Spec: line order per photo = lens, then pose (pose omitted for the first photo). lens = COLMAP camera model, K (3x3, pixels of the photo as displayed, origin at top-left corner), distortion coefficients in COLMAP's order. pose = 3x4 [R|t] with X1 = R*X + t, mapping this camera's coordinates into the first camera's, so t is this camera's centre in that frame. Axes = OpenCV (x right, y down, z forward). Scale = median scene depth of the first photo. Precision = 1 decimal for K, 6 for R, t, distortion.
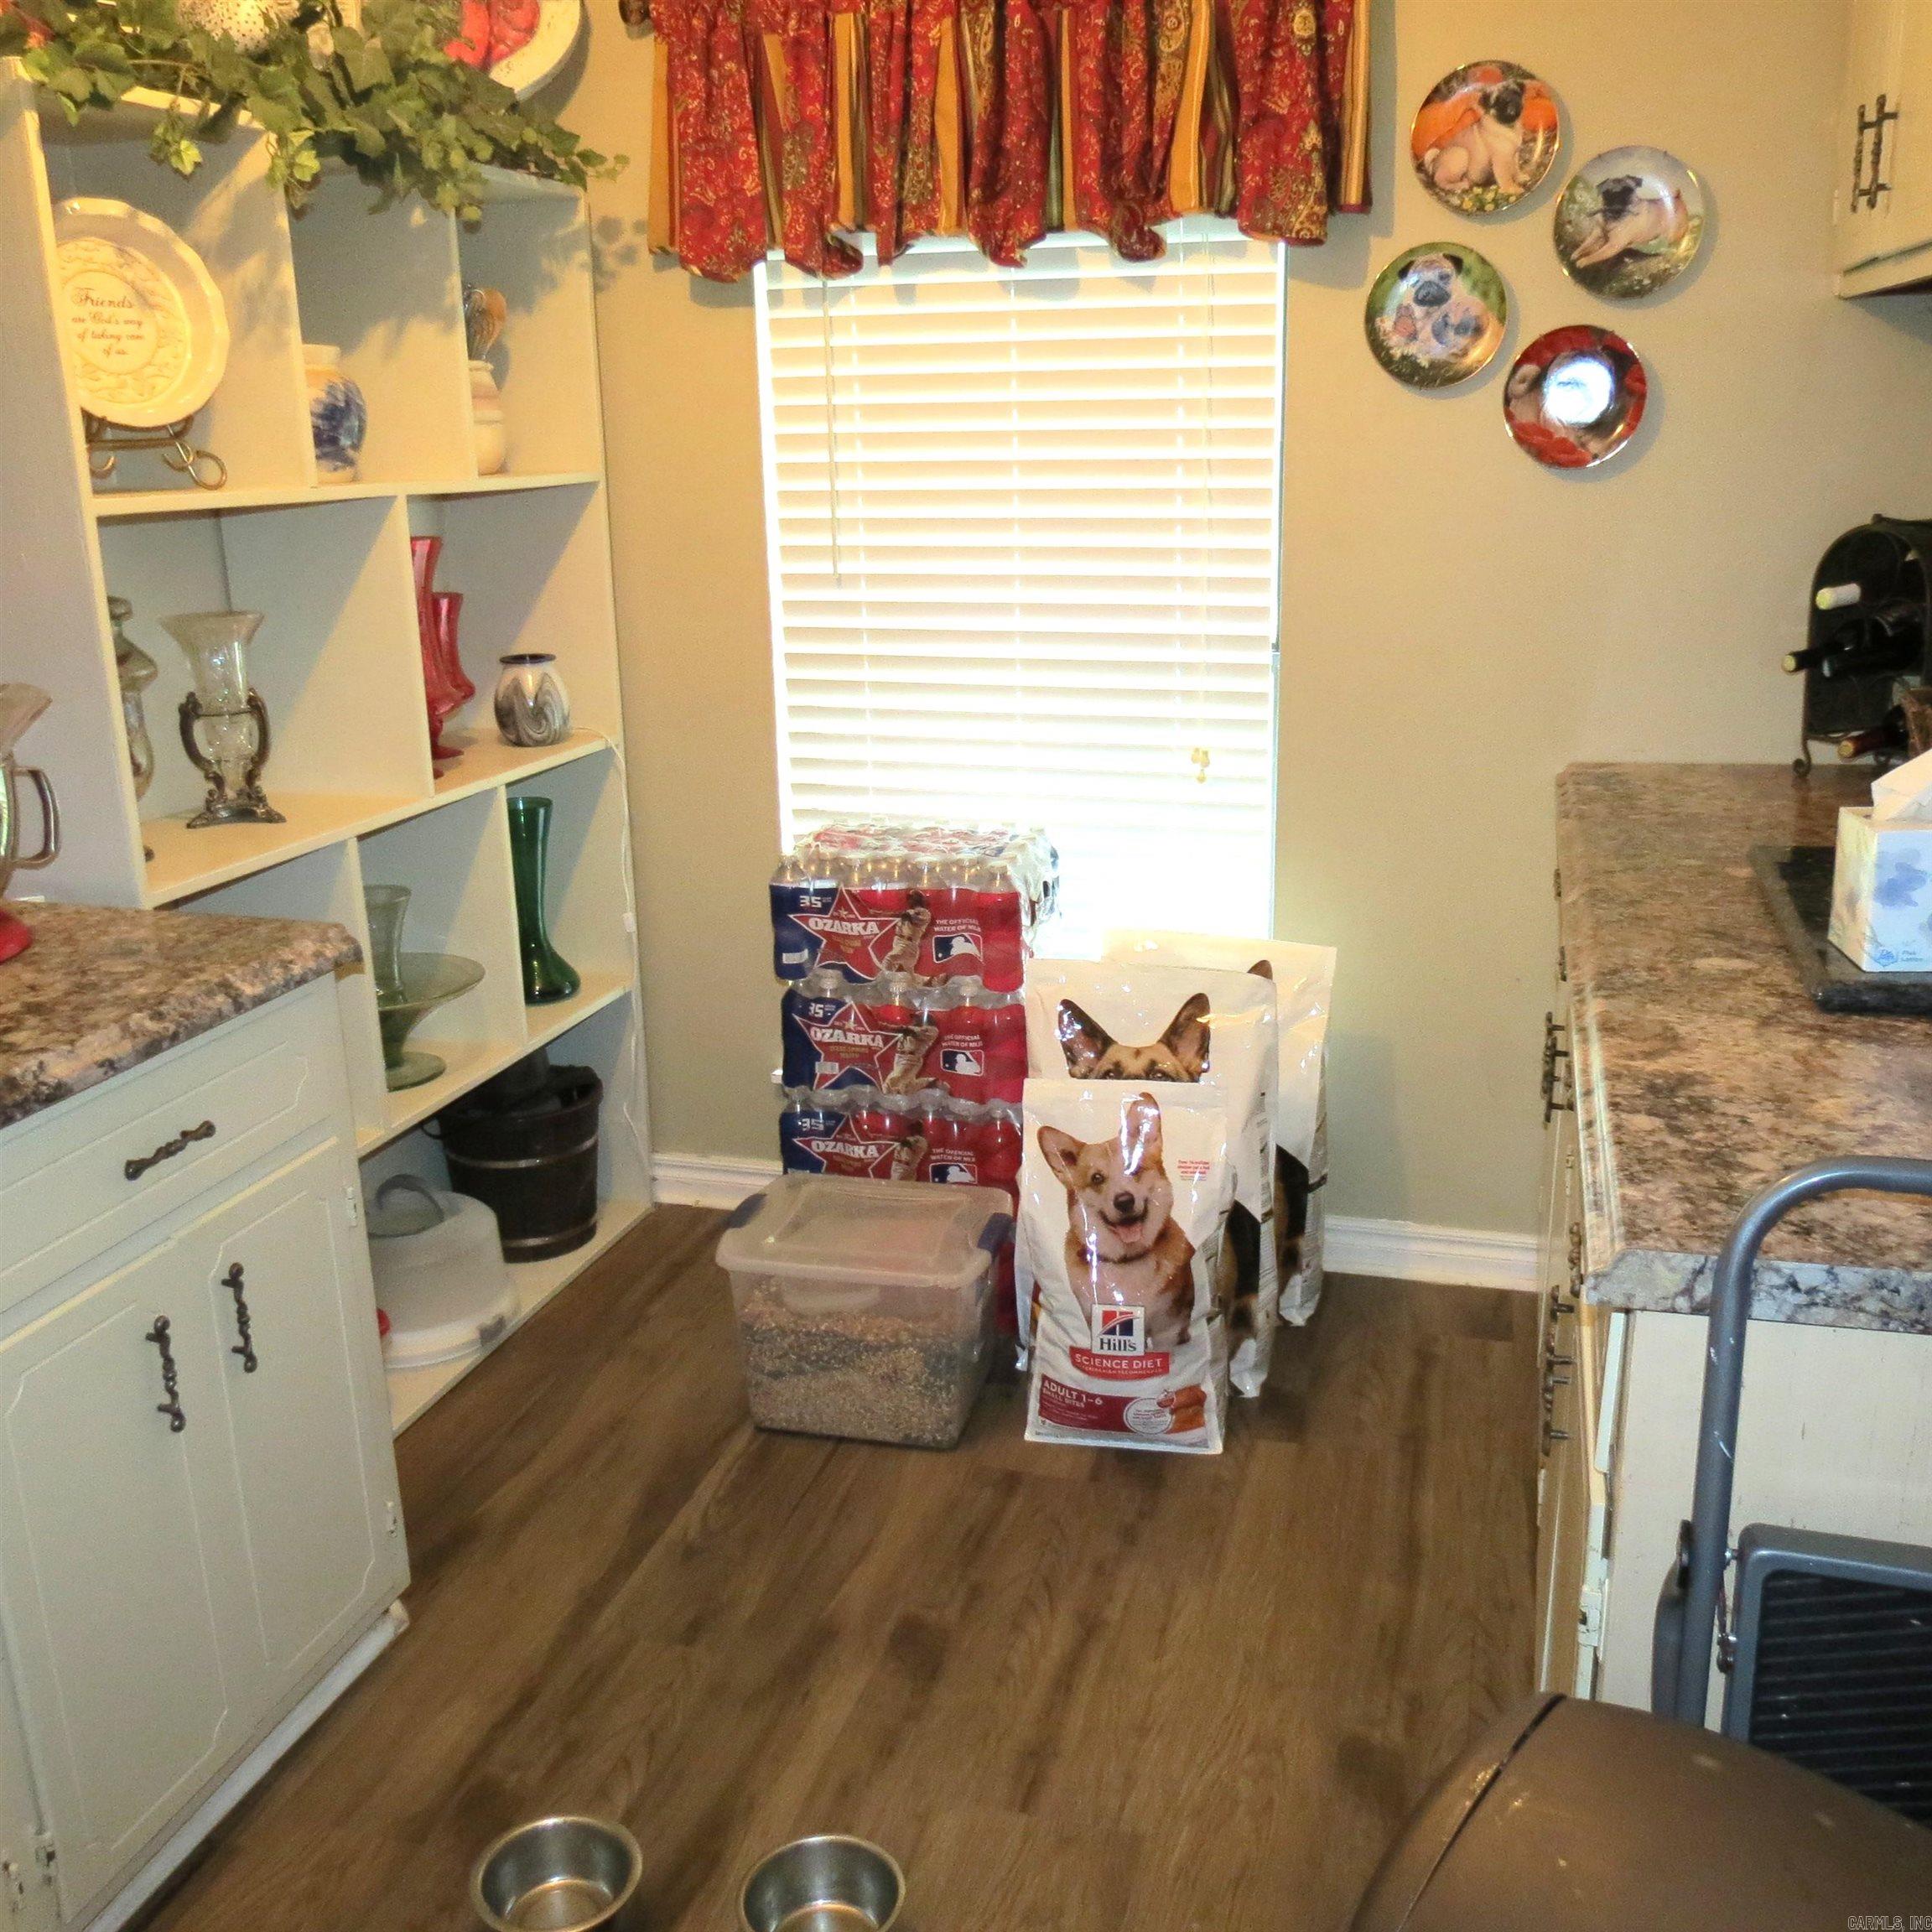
lens RADIAL K [[1831.0, 0, 971.5], [0, 1831.0, 963.2], [0, 0, 1]] dist [-0.029059, 0.000000]
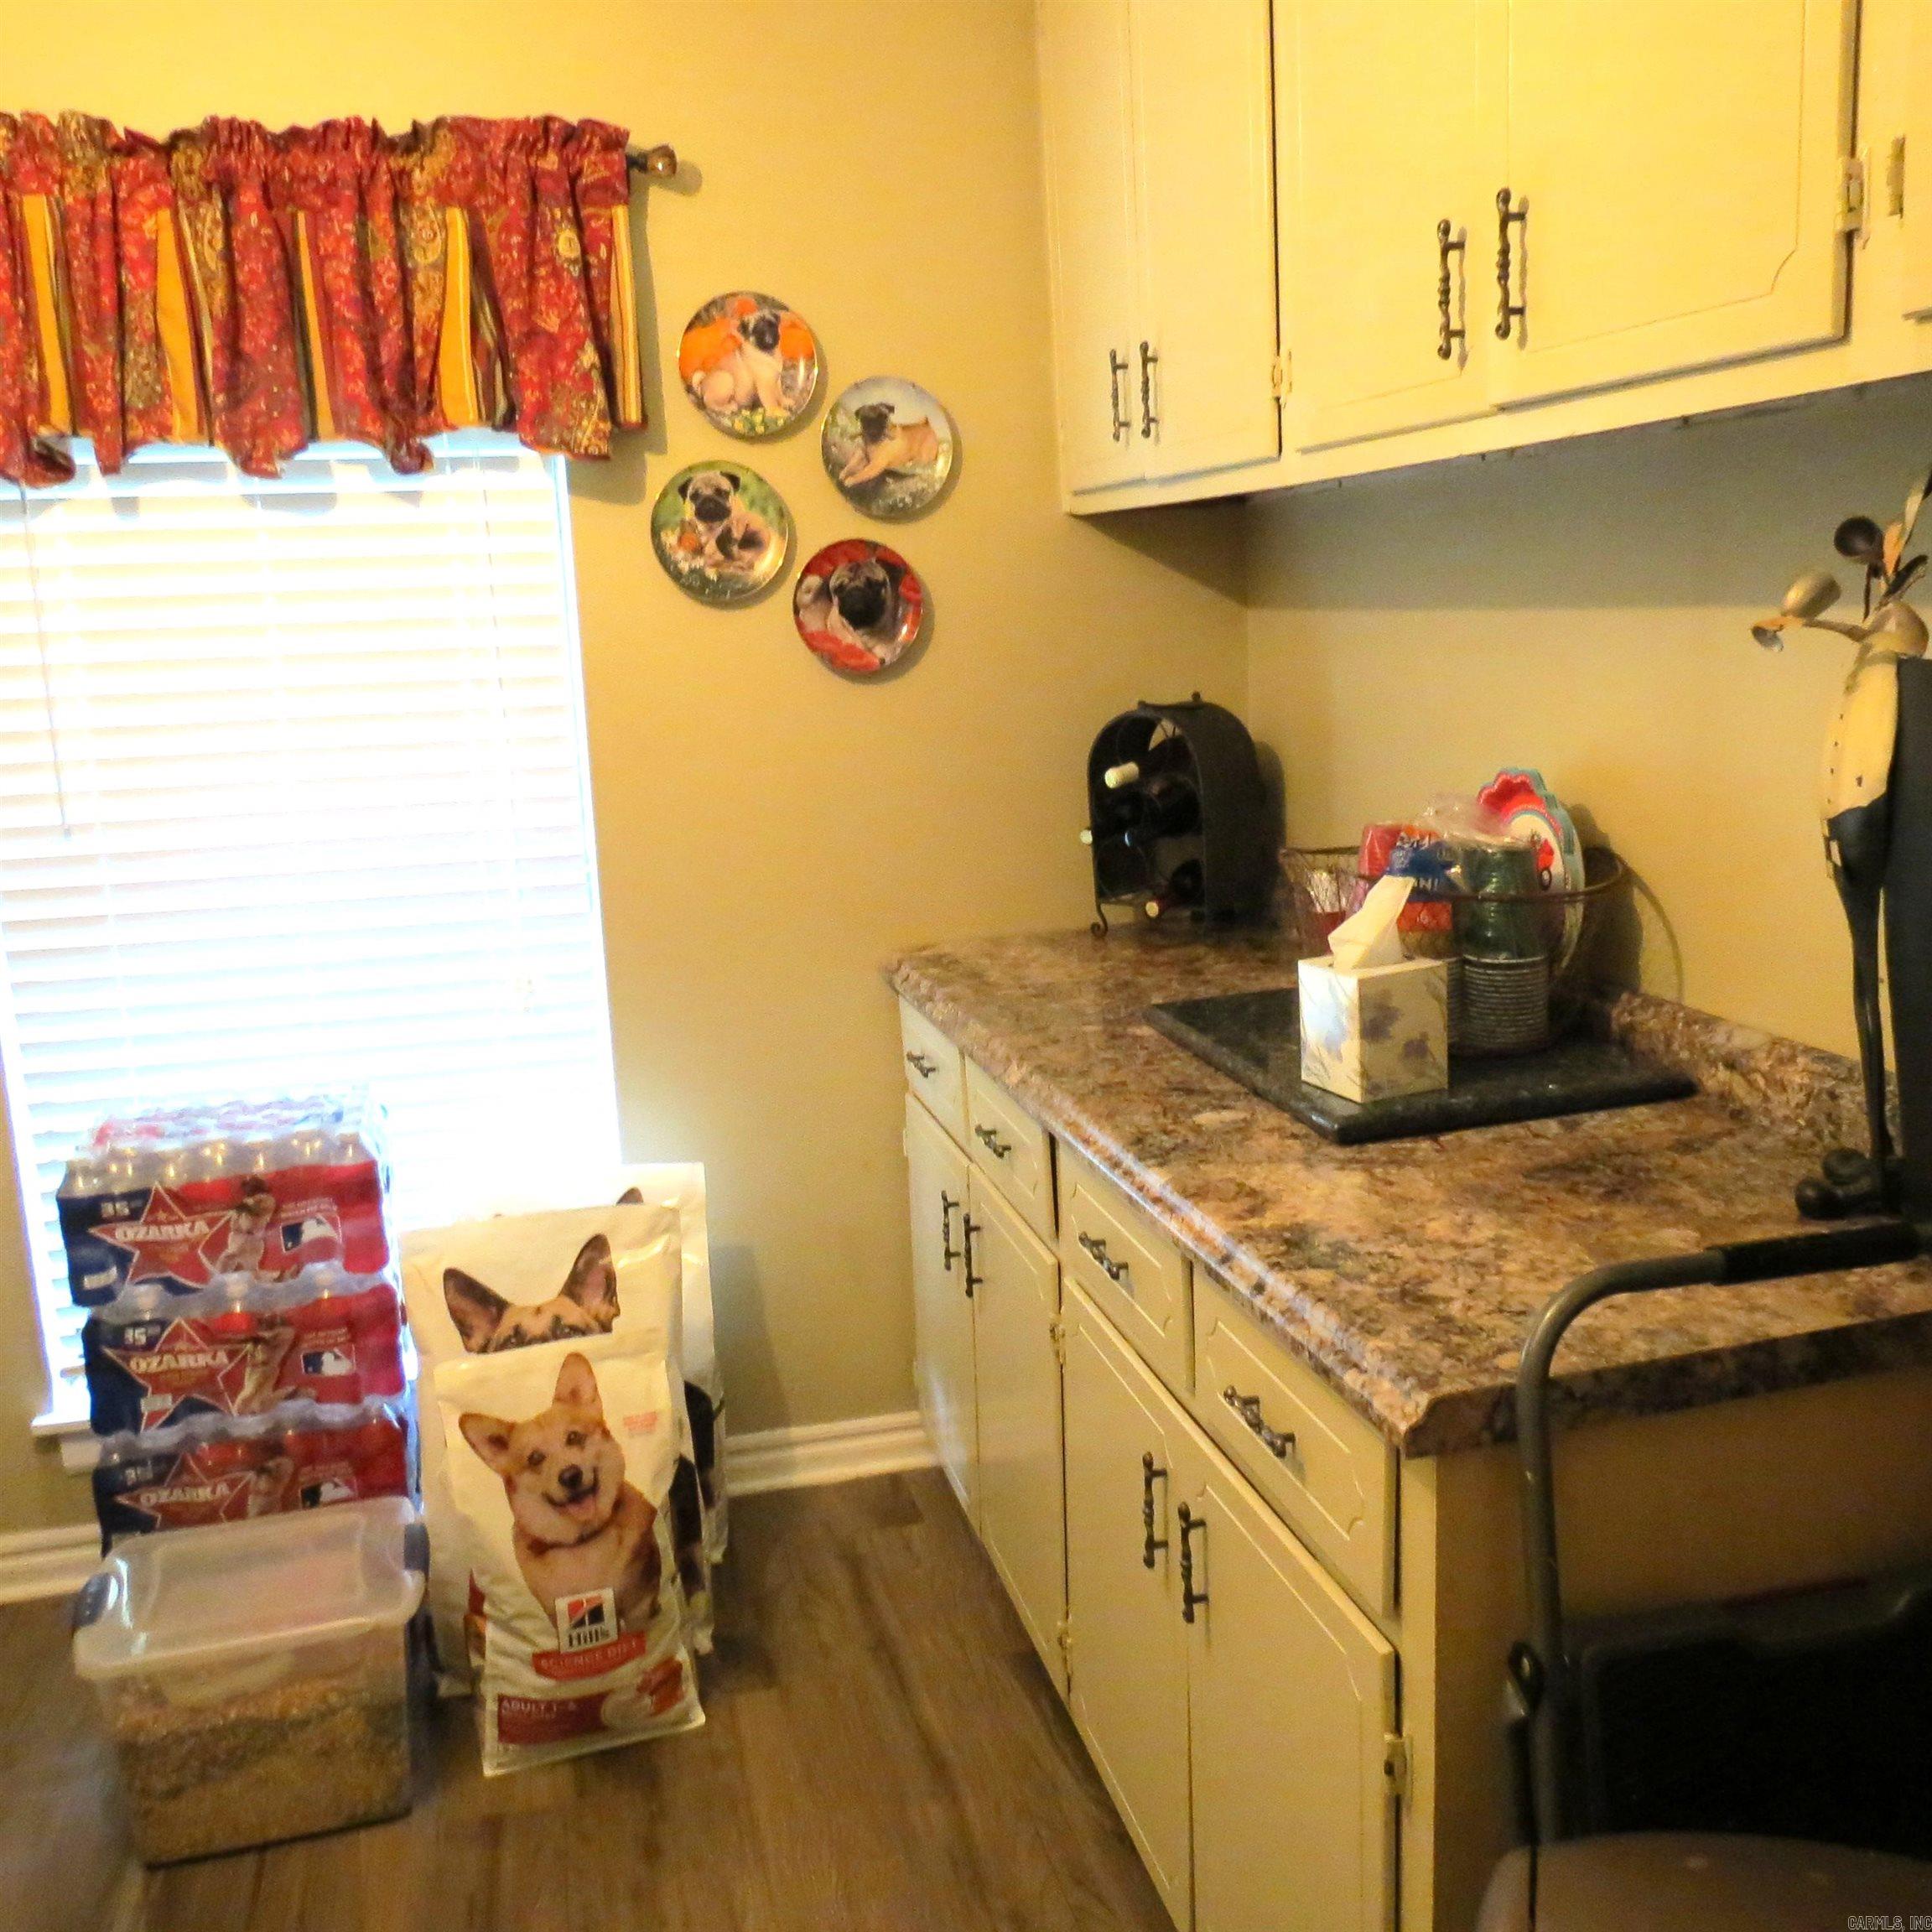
lens RADIAL K [[1831.0, 0, 967.4], [0, 1831.0, 963.0], [0, 0, 1]] dist [-0.029059, 0.000000]
pose [[0.864154, -0.109718, 0.491121, -0.156388], [0.162690, 0.984445, -0.066332, -0.027462], [-0.476204, 0.137221, 0.868562, 0.080735]]
